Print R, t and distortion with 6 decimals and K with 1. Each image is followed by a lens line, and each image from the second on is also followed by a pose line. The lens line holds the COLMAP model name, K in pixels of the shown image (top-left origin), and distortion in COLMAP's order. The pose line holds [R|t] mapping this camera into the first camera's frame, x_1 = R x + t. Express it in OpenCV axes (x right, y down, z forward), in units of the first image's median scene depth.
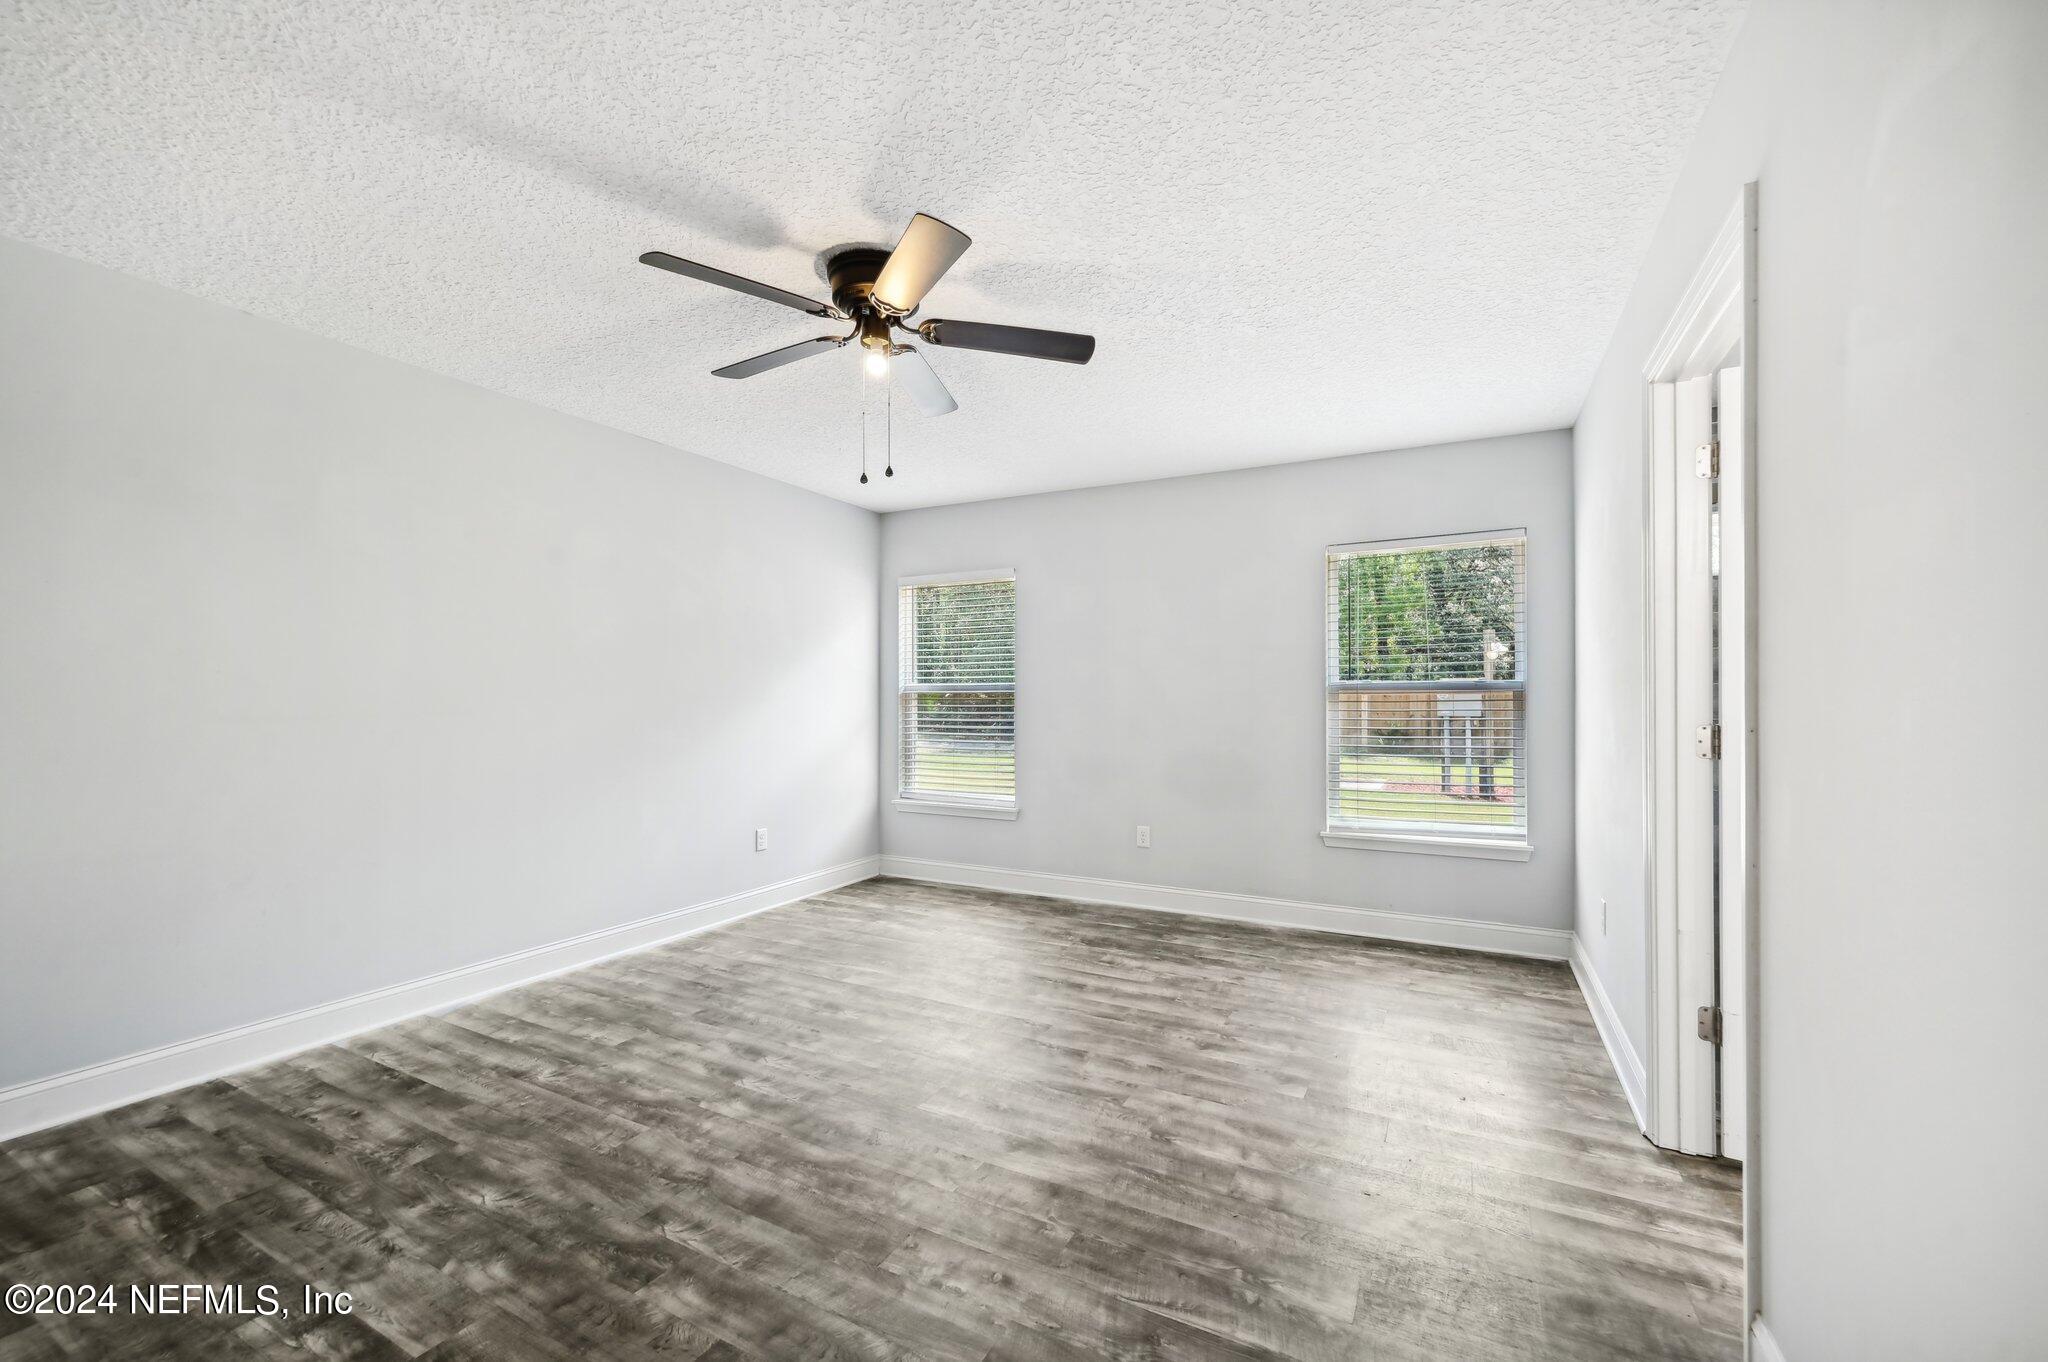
lens RADIAL K [[819.9, 0, 1032.8], [0, 819.9, 703.1], [0, 0, 1]] dist [-0.003940, 0.000813]
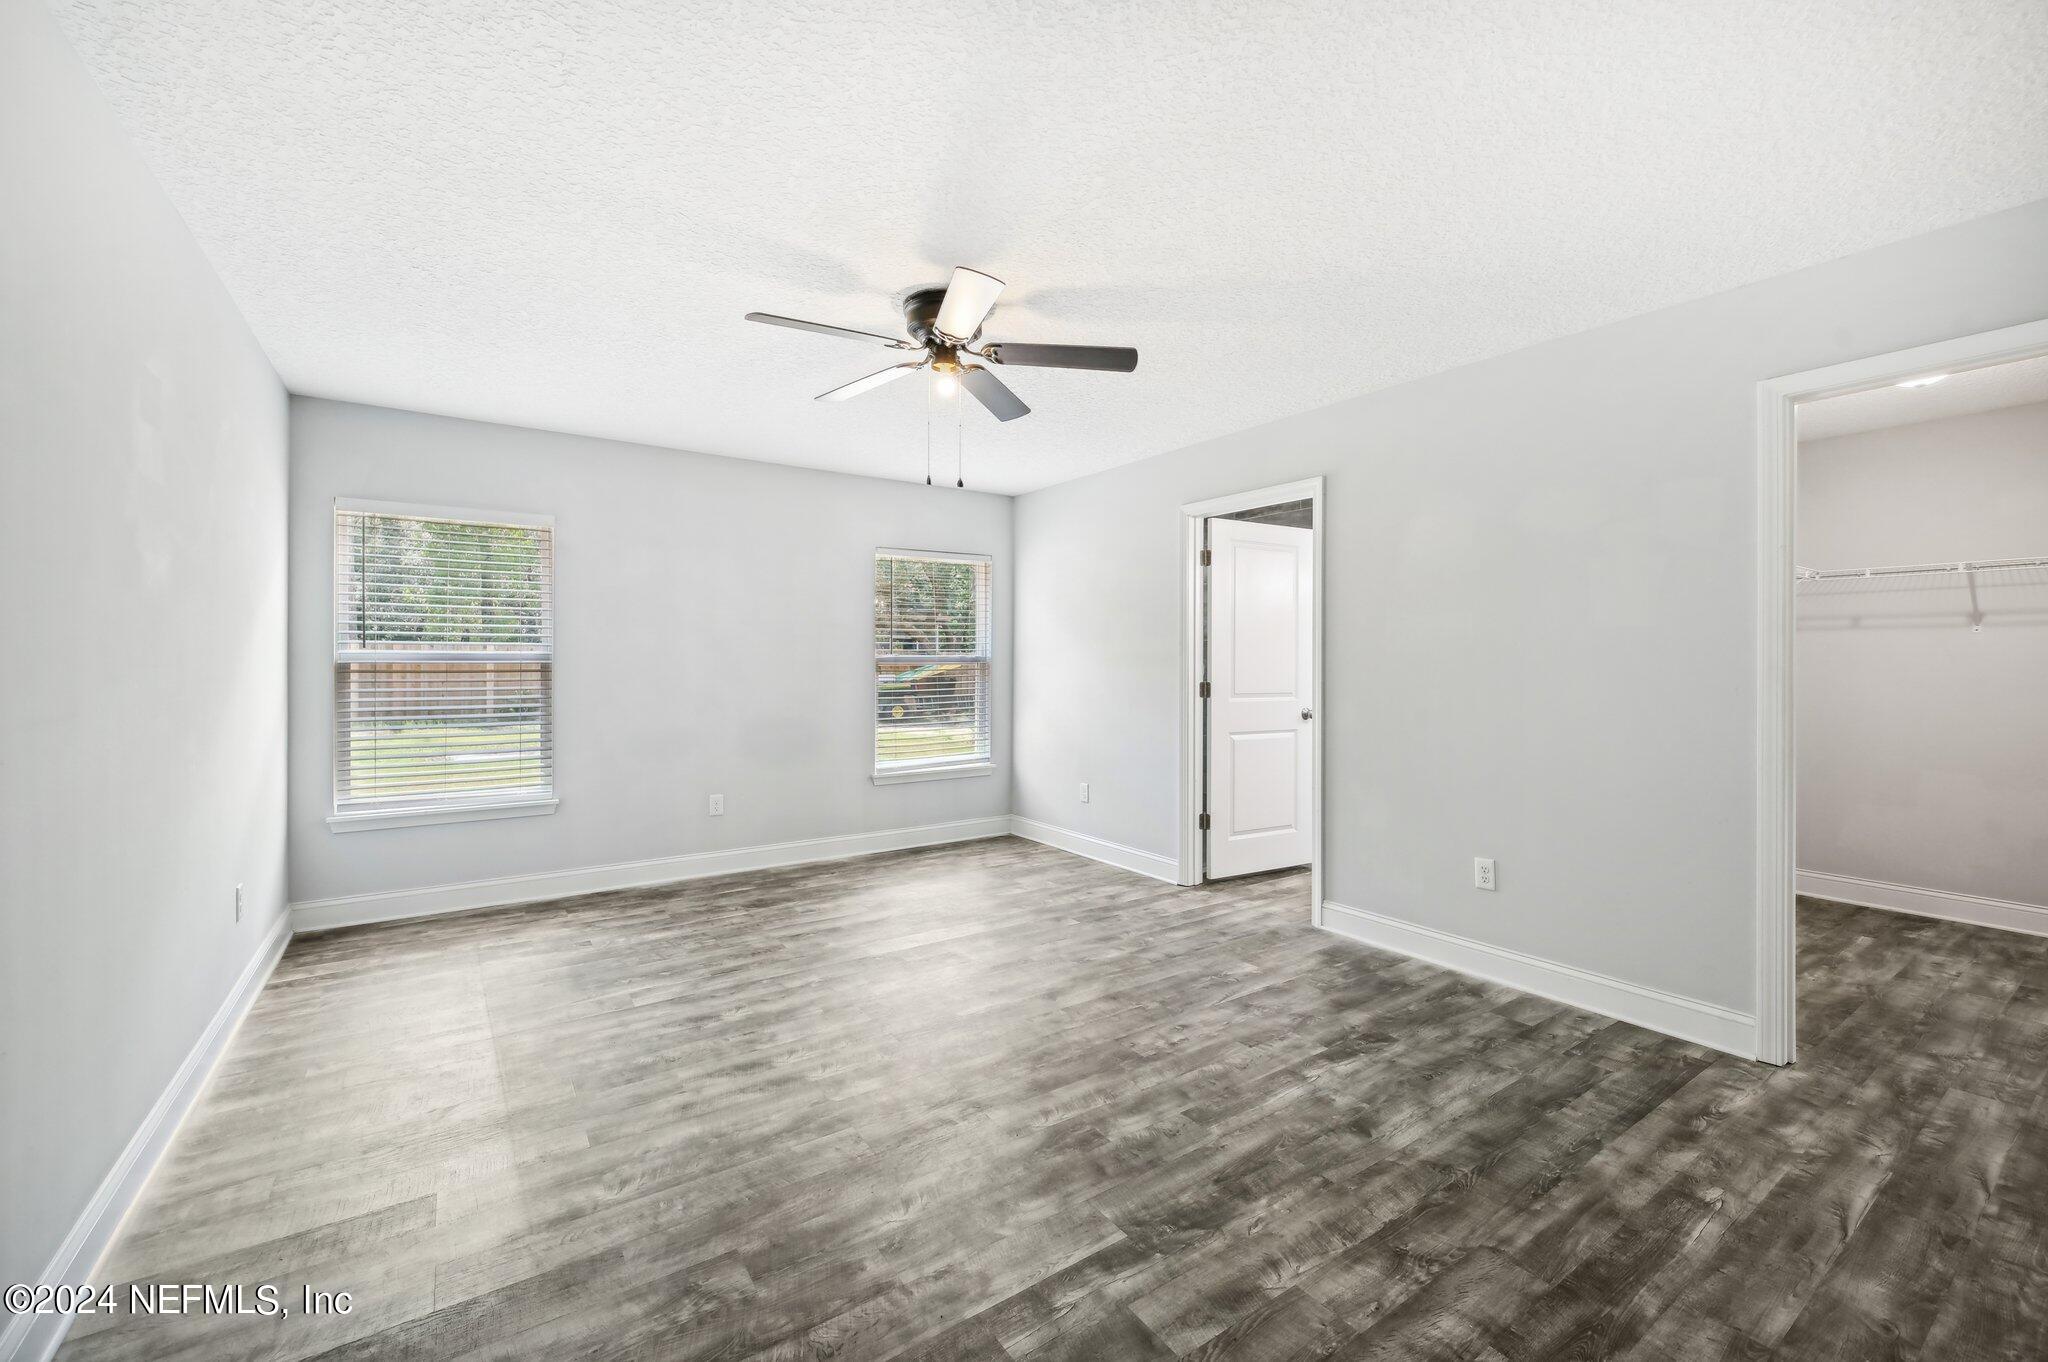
lens RADIAL K [[819.9, 0, 1034.6], [0, 819.9, 671.3], [0, 0, 1]] dist [-0.003940, 0.000813]
pose [[0.468028, -0.010944, 0.883646, -1.109681], [0.005112, 0.999940, 0.009677, -0.020489], [-0.883699, -0.000012, 0.468056, 0.333753]]
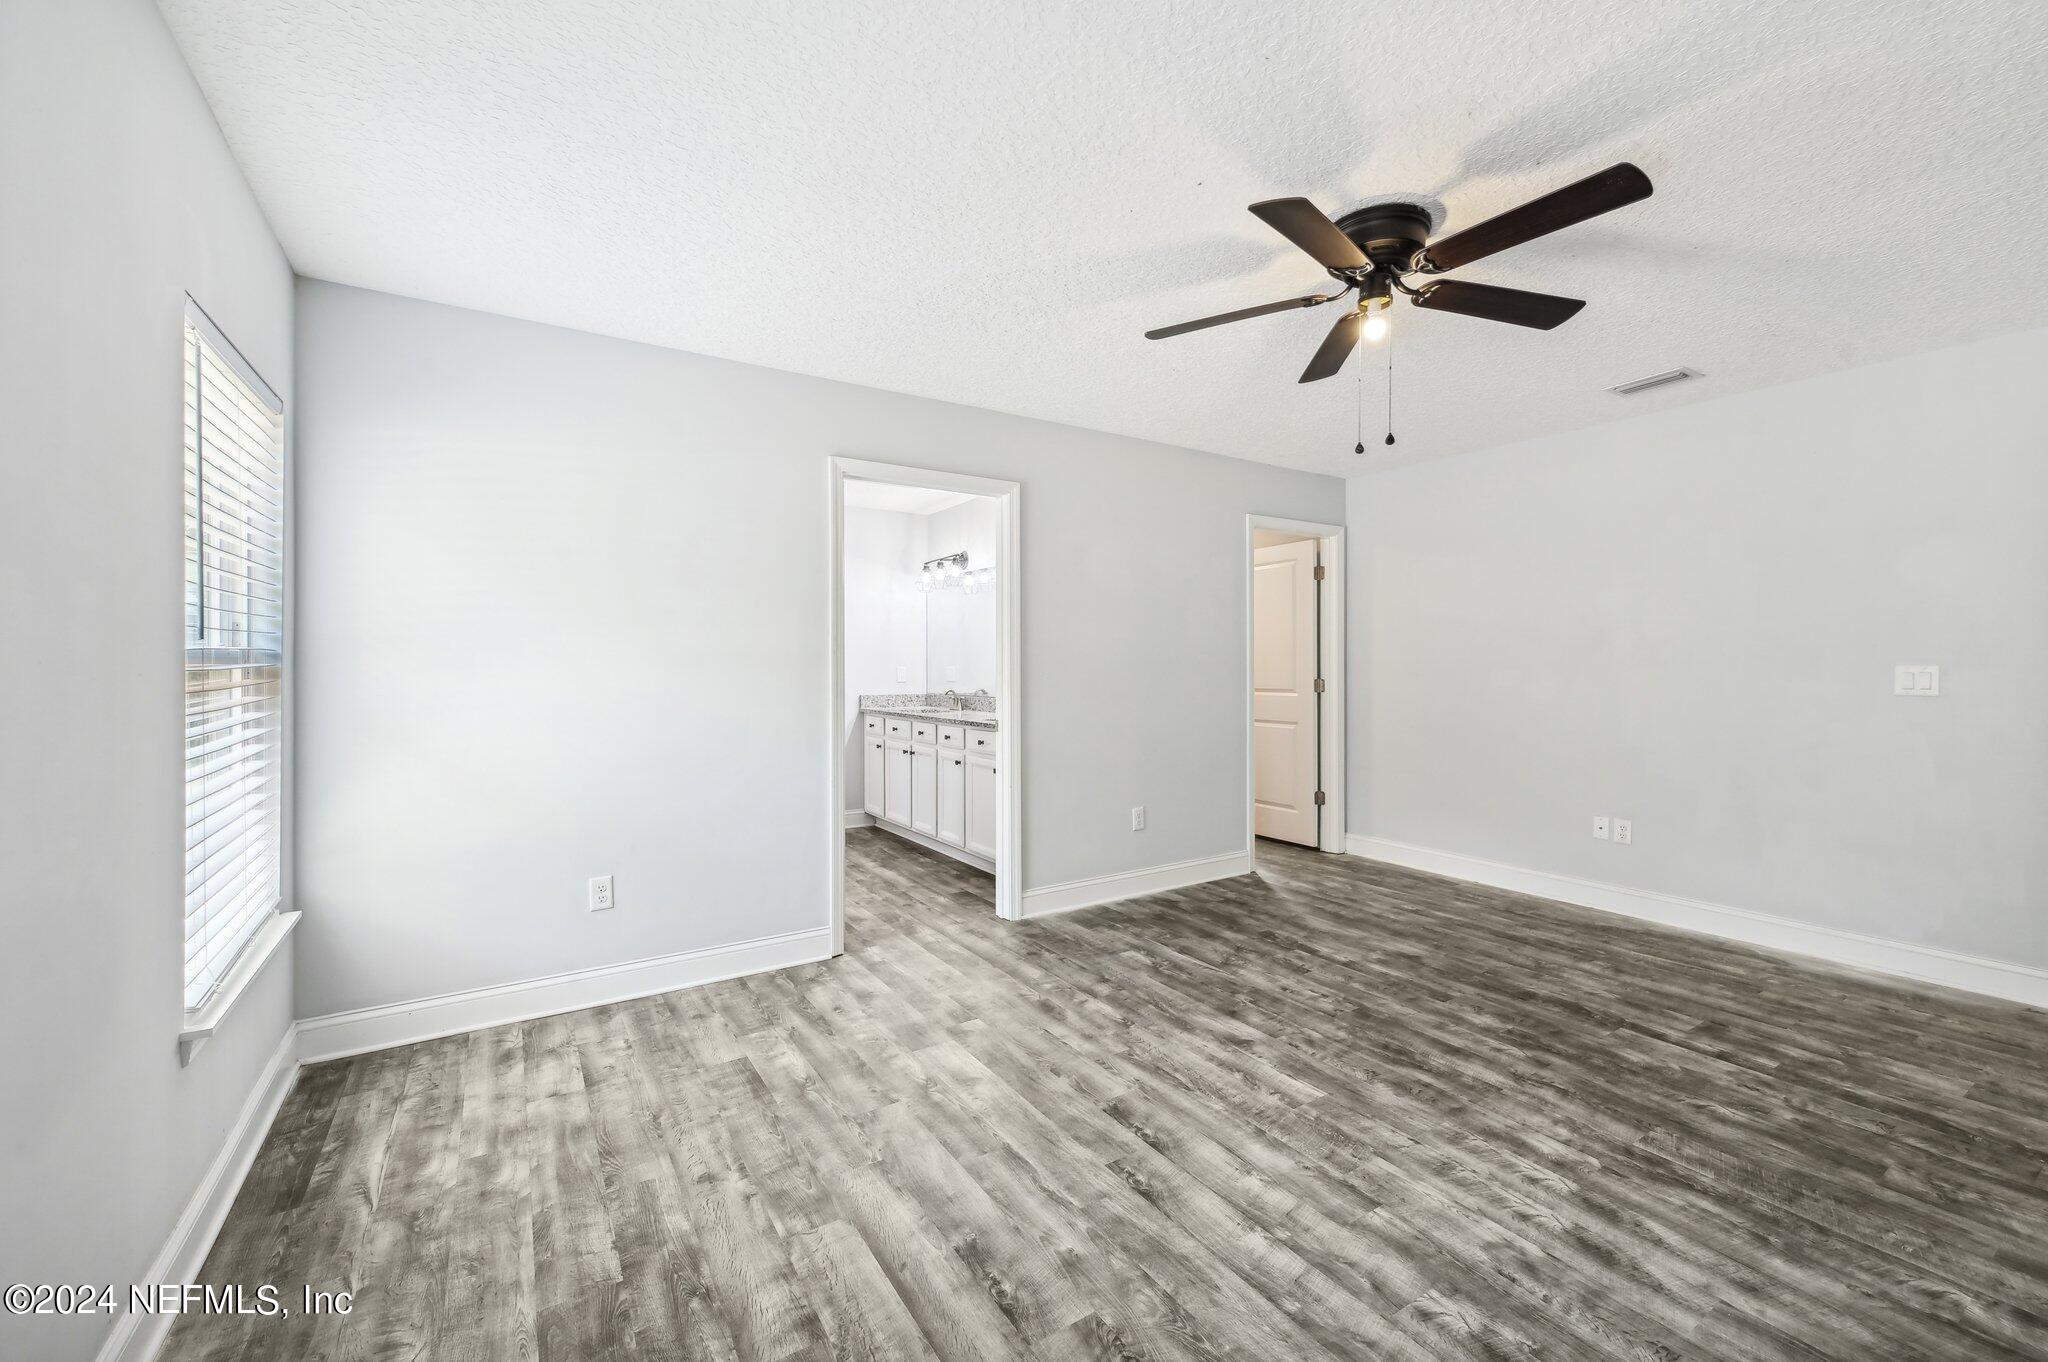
lens RADIAL K [[819.9, 0, 1015.4], [0, 819.9, 677.2], [0, 0, 1]] dist [-0.003940, 0.000813]
pose [[-0.856123, -0.006043, 0.516737, -0.315948], [0.005724, 0.999759, 0.021176, -0.028818], [-0.516741, 0.021088, -0.855882, 1.963908]]
